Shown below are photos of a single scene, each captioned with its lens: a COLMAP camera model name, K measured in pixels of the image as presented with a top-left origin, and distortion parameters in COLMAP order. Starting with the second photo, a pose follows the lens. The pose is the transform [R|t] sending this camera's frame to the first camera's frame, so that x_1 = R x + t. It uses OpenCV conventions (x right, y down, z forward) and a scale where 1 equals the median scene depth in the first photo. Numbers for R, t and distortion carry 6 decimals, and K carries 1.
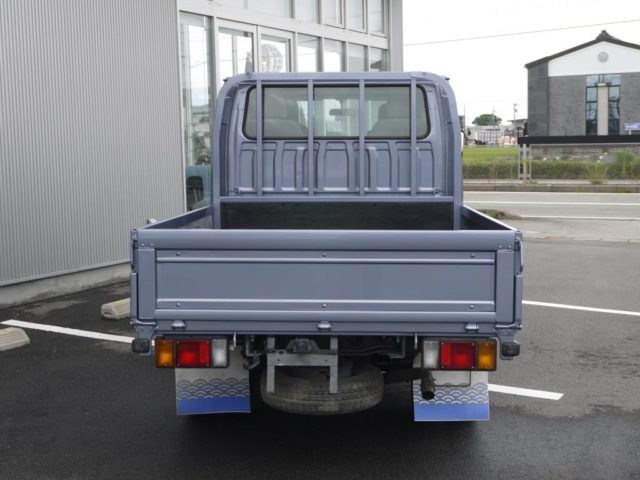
lens RADIAL K [[928.9, 0, 320.0], [0, 928.9, 240.0], [0, 0, 1]] dist [-0.024398, -0.020187]
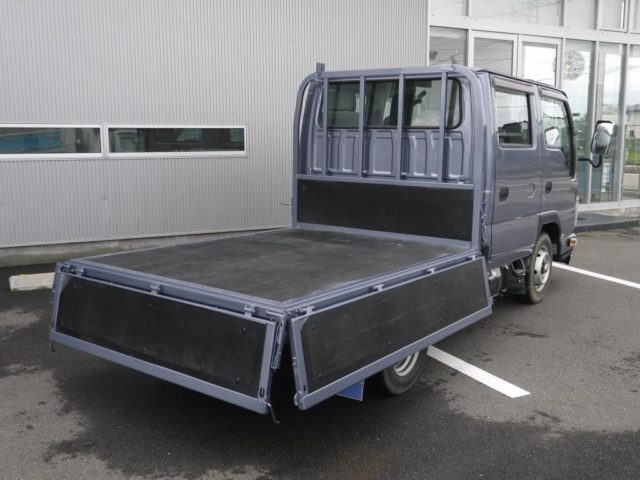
lens RADIAL K [[660.1, 0, 320.0], [0, 660.1, 240.0], [0, 0, 1]] dist [0.005580, -0.004559]
pose [[0.833236, 0.101337, -0.543551, 0.397276], [-0.071250, 0.994544, 0.076196, -0.028290], [0.548307, -0.024762, 0.835910, 0.273291]]
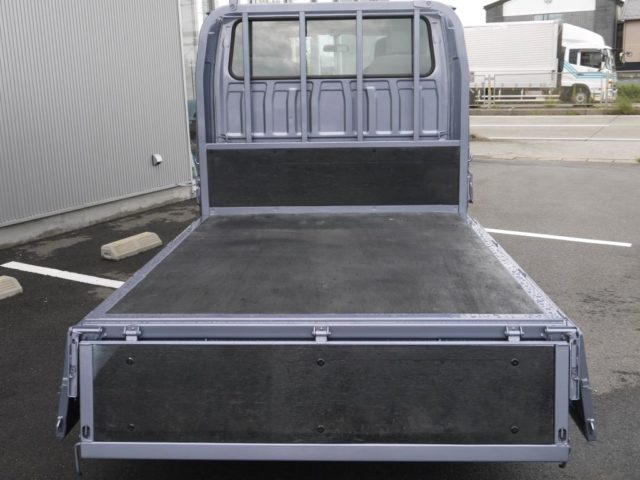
lens RADIAL K [[736.1, 0, 327.7], [0, 736.1, 238.1], [0, 0, 1]] dist [-0.008958, -0.004907]
pose [[0.999789, -0.015976, 0.012940, 0.001859], [0.014386, 0.993283, 0.114815, -0.035007], [-0.014687, -0.114605, 0.993303, 0.259160]]
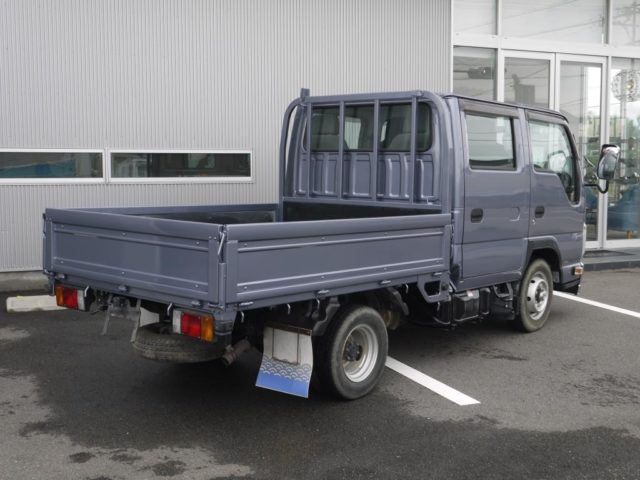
lens RADIAL K [[795.1, 0, 320.0], [0, 795.1, 240.0], [0, 0, 1]] dist [-0.002099, 0.011052]
pose [[0.786304, 0.073495, -0.613453, 0.582886], [-0.079080, 0.996705, 0.018049, -0.011430], [0.612758, 0.034319, 0.789525, 0.181563]]
